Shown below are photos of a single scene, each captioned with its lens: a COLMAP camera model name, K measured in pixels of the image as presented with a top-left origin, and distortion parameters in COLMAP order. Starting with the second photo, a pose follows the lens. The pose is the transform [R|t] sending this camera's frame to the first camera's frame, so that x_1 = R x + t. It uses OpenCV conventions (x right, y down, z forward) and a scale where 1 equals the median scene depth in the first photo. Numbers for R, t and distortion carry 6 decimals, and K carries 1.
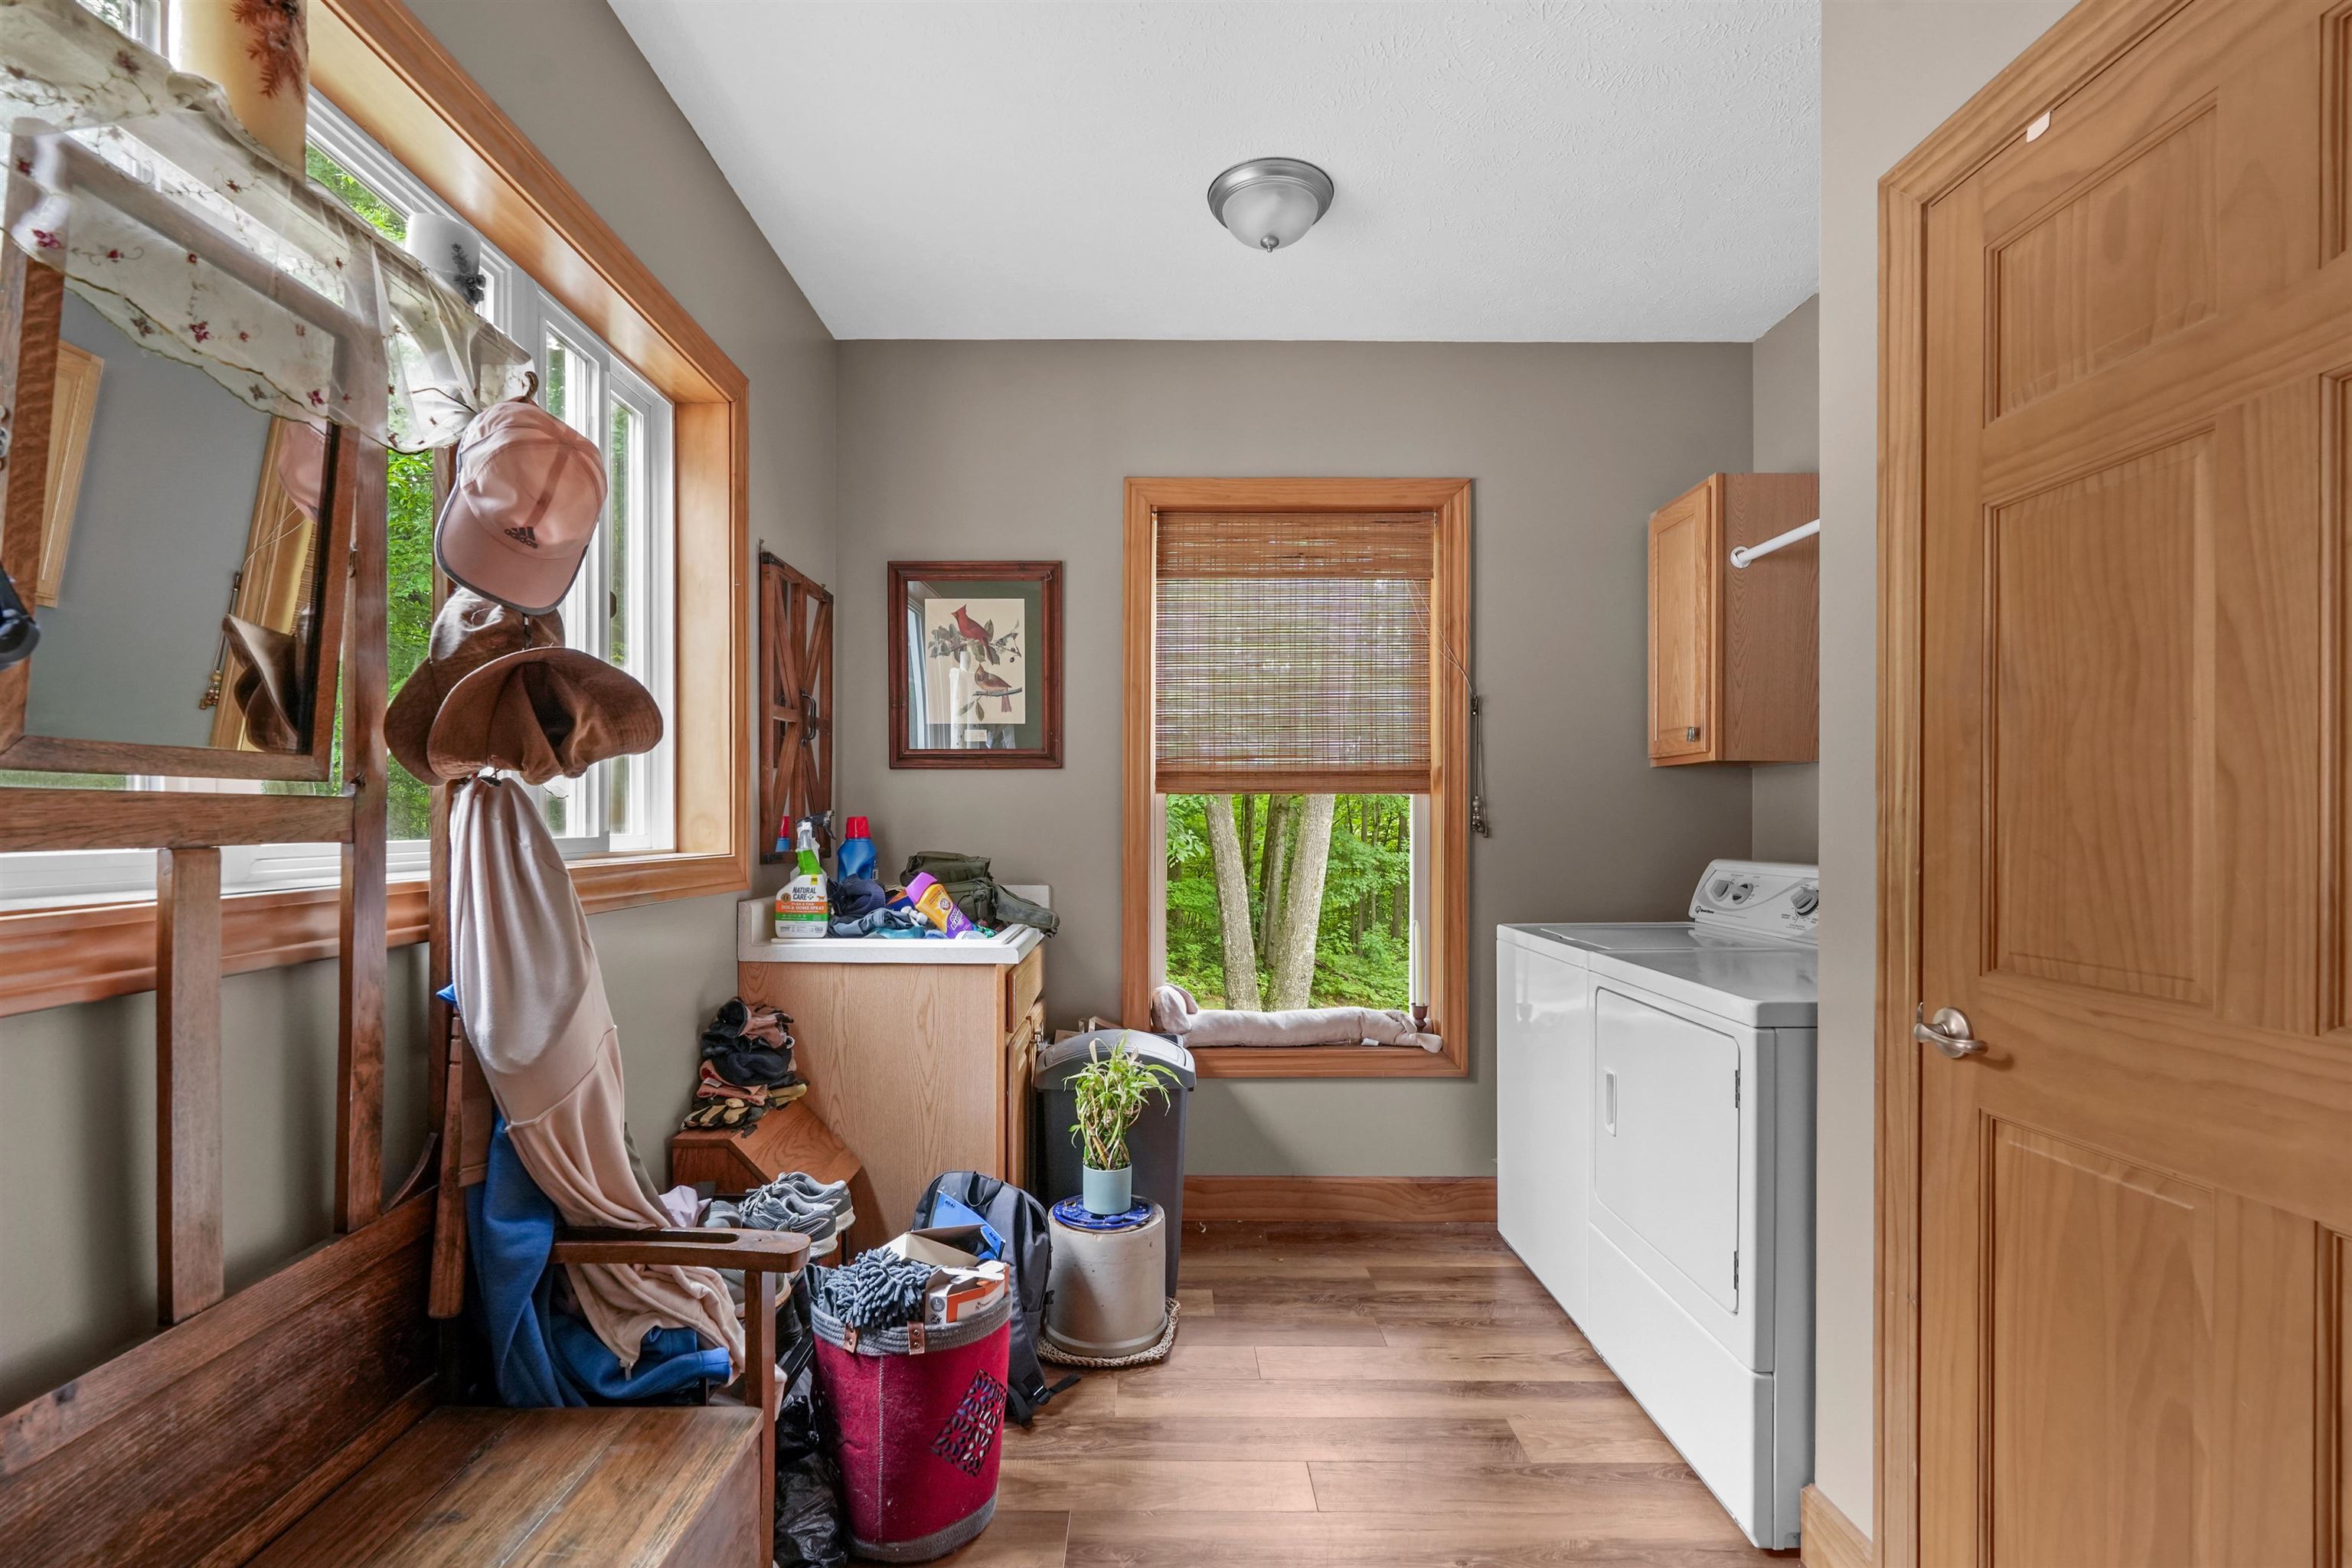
lens RADIAL K [[1106.0, 0, 1171.4], [0, 1106.0, 824.8], [0, 0, 1]] dist [0.001917, 0.000561]
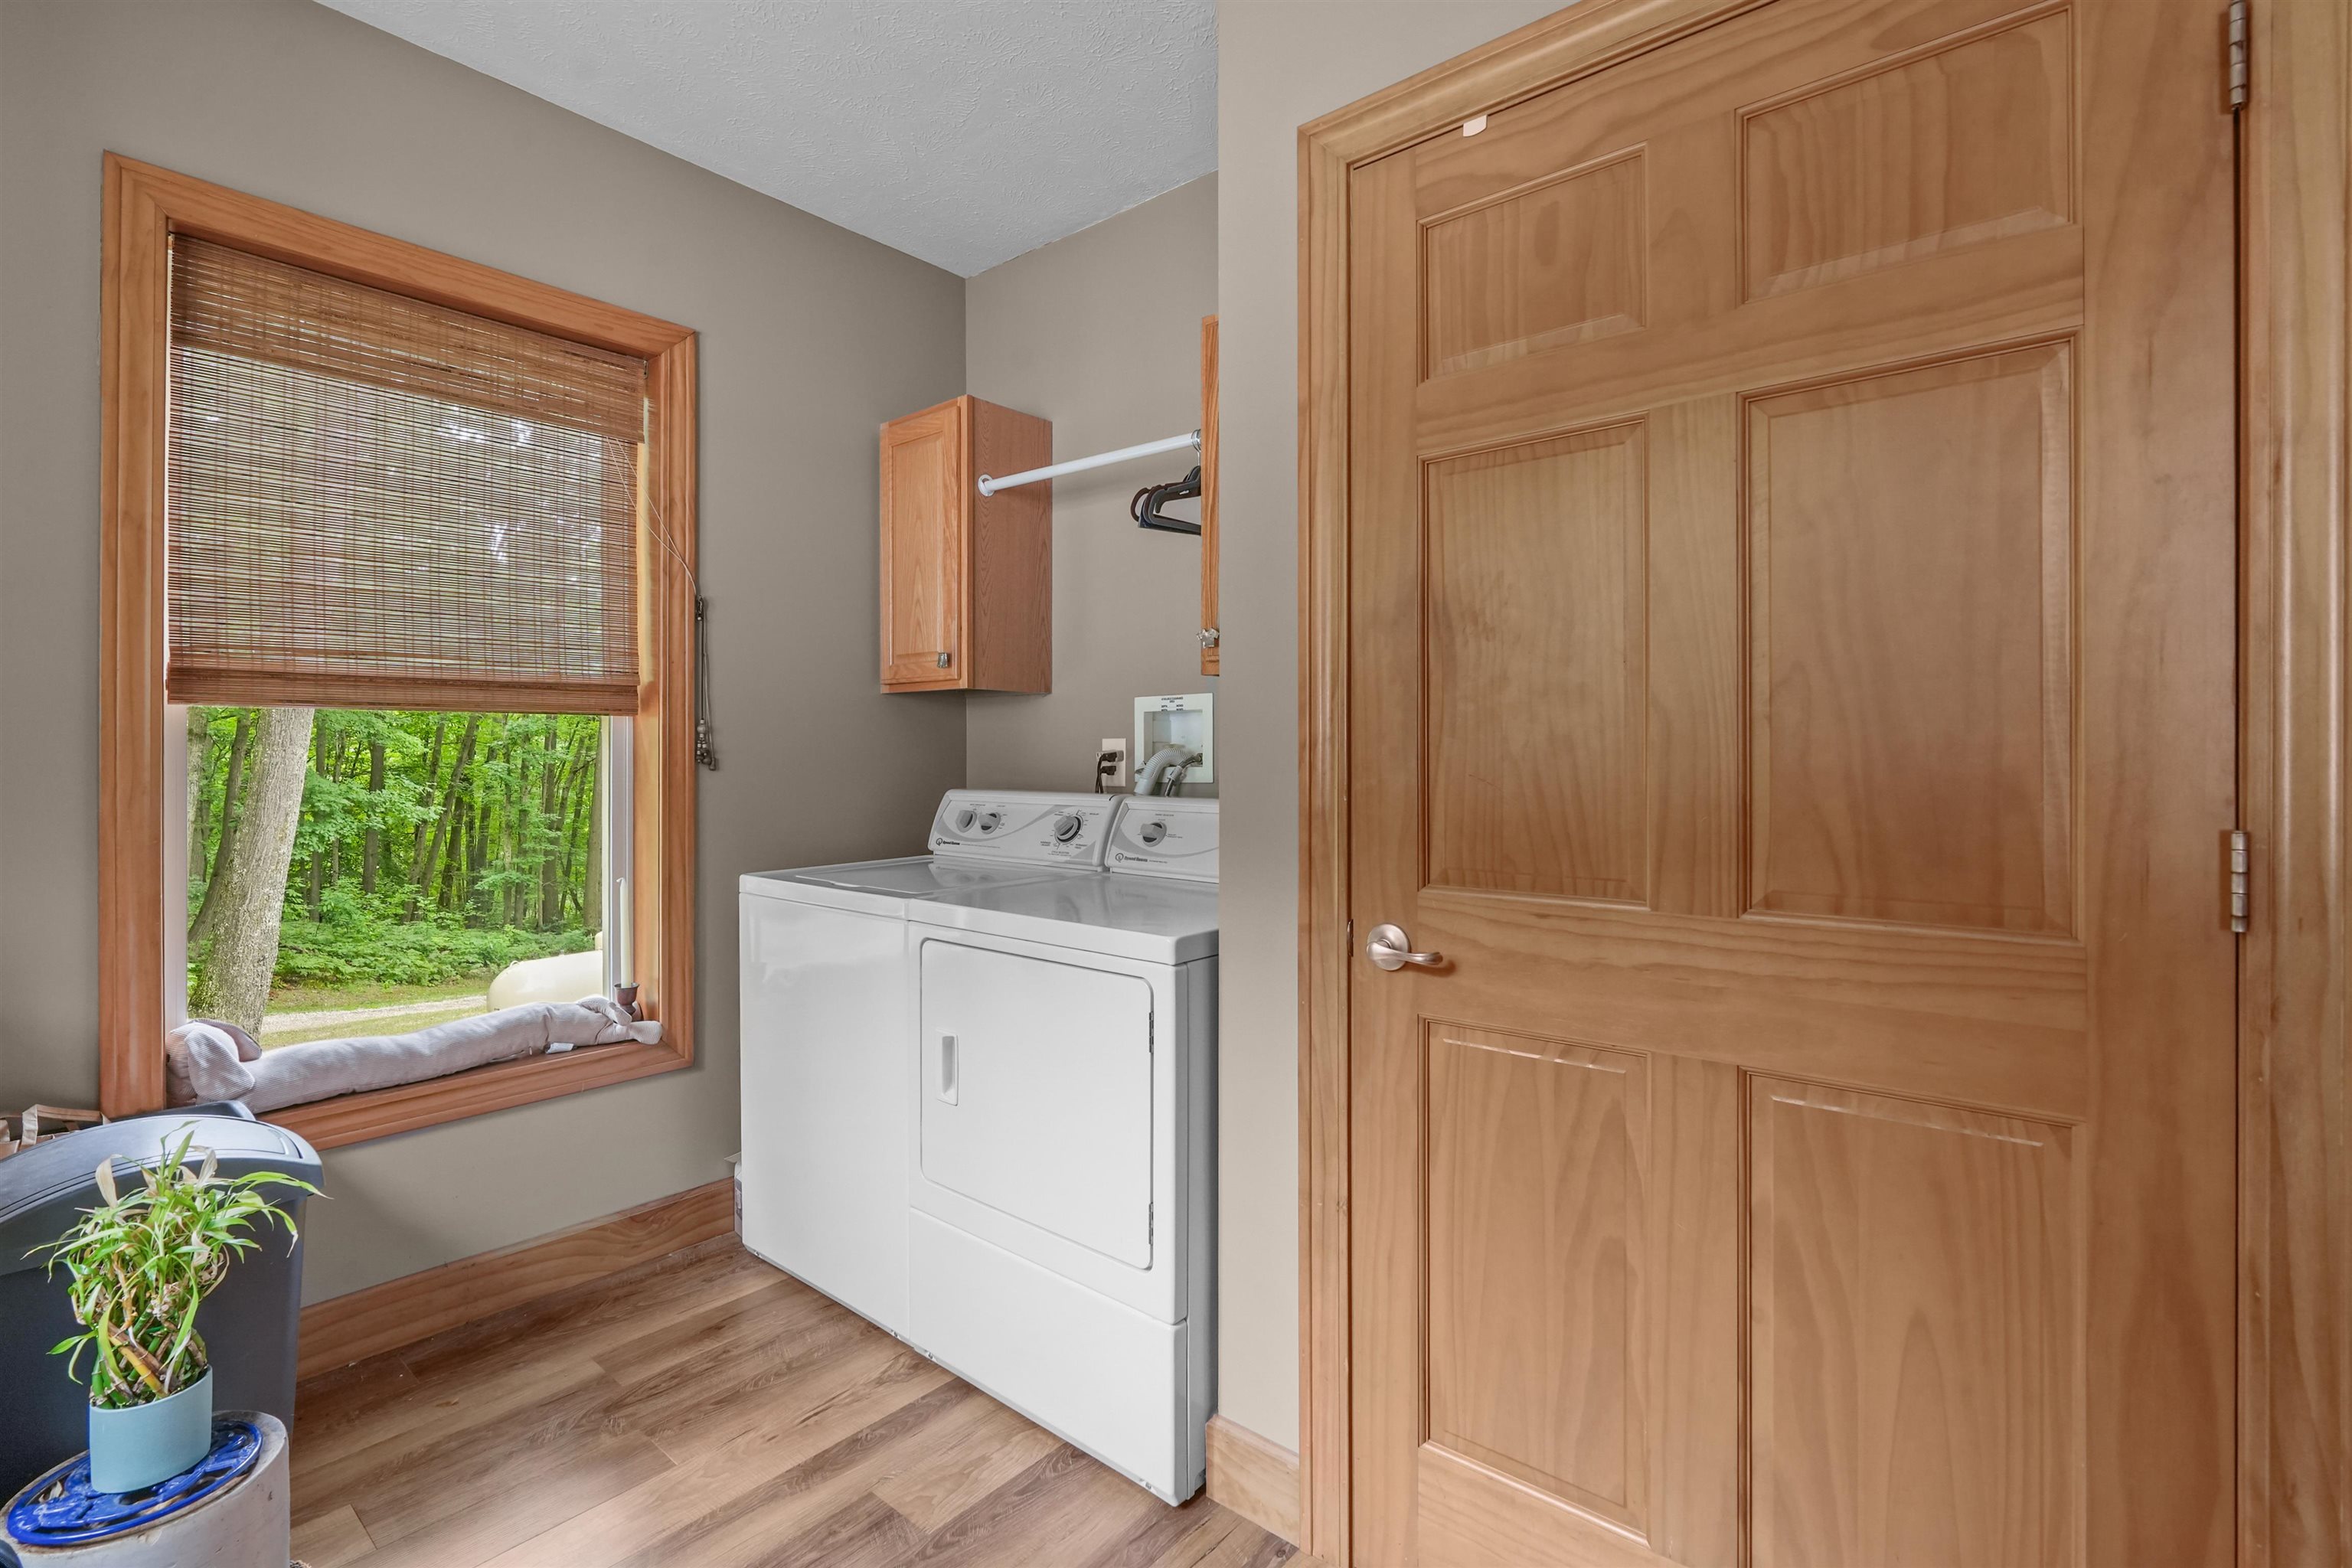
lens RADIAL K [[1076.1, 0, 1173.1], [0, 1076.1, 752.3], [0, 0, 1]] dist [-0.002824, 0.000164]
pose [[0.656388, -0.000824, 0.754423, -0.123830], [0.003350, 0.999993, -0.001822, 0.000921], [-0.754416, 0.003723, 0.656386, 0.276378]]
